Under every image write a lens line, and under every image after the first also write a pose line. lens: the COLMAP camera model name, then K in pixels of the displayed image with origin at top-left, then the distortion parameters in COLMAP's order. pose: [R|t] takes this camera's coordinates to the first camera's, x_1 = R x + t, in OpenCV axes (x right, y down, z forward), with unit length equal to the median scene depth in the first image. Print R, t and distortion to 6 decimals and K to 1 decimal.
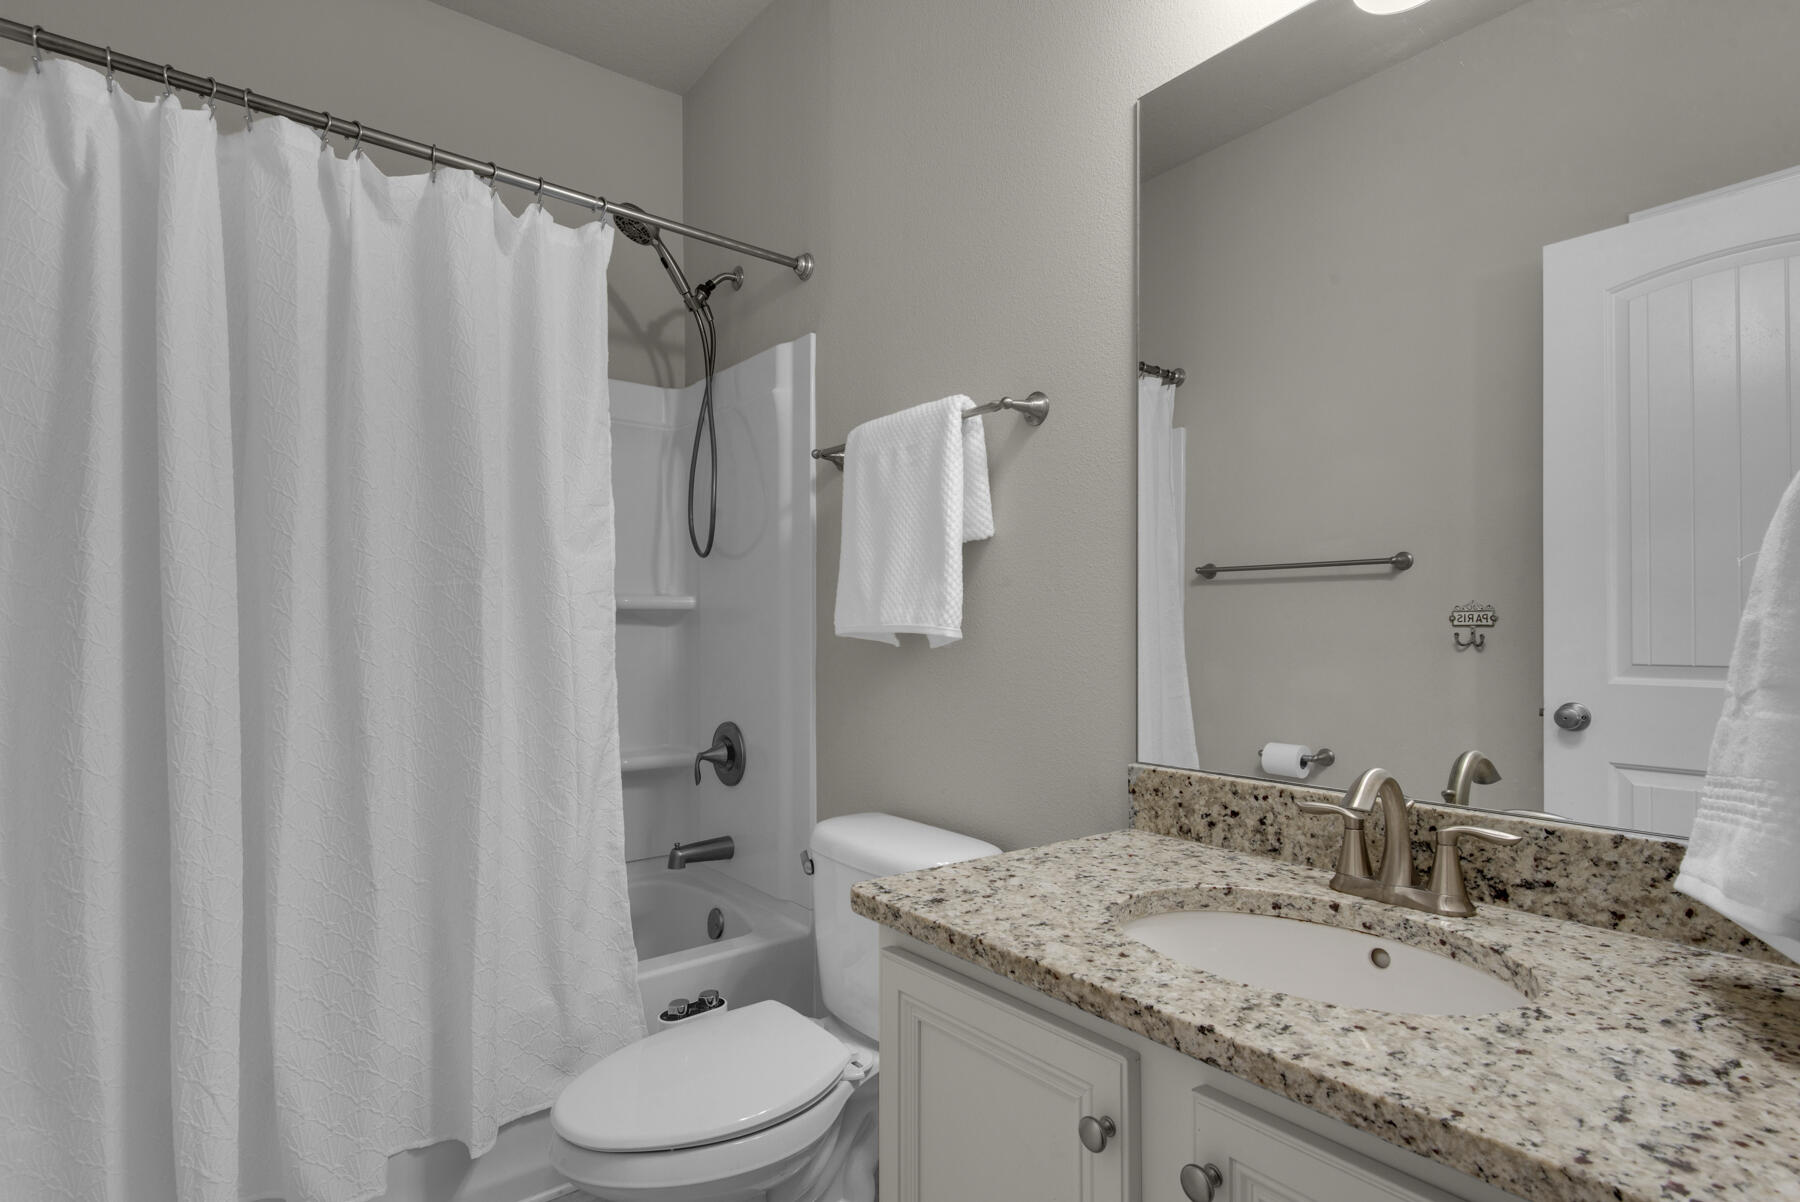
lens RADIAL K [[910.8, 0, 905.4], [0, 910.8, 607.1], [0, 0, 1]] dist [0.031428, -0.020015]
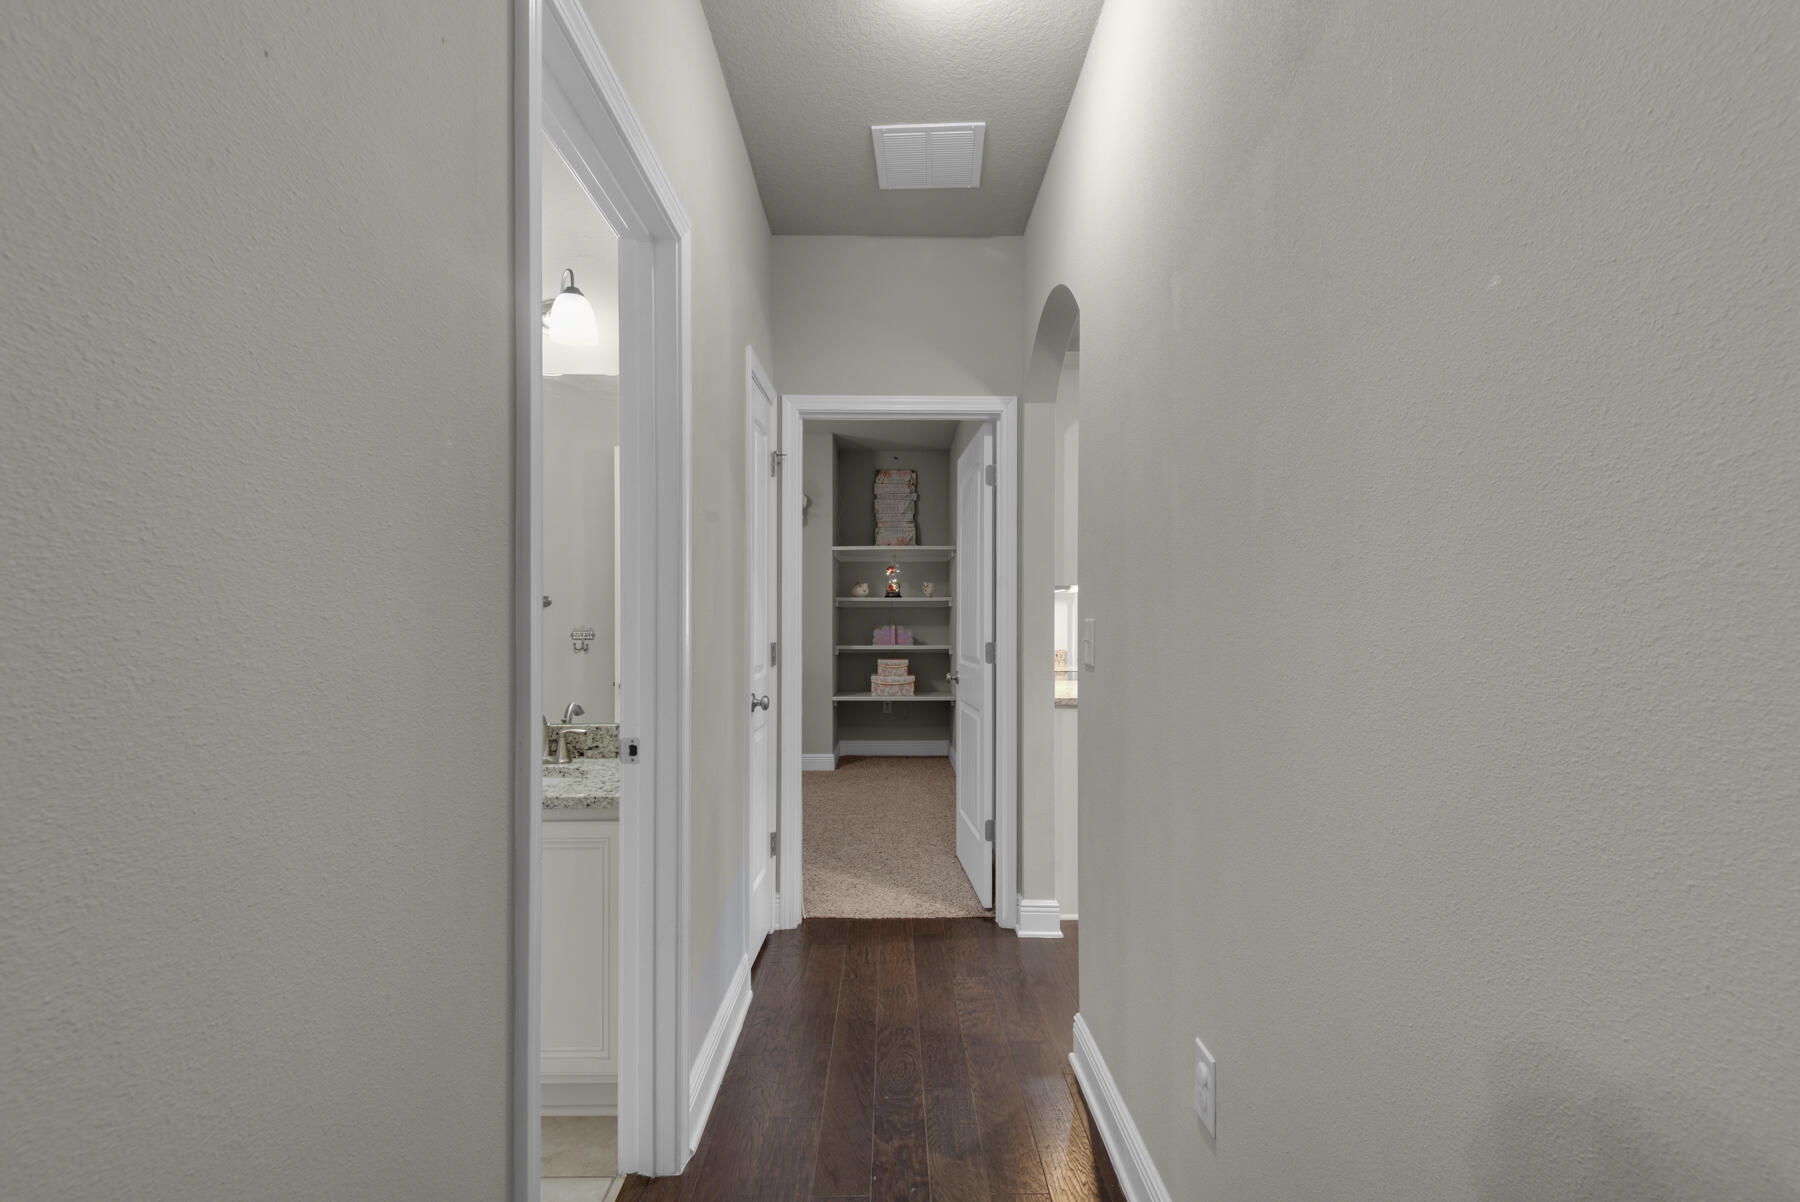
lens RADIAL K [[816.3, 0, 900.0], [0, 816.3, 601.0], [0, 0, 1]] dist [0.002704, -0.000395]
pose [[0.616791, 0.002343, 0.787123, -0.638870], [-0.001428, 0.999997, -0.001857, -0.125980], [-0.787125, 0.000021, 0.616793, -1.172497]]
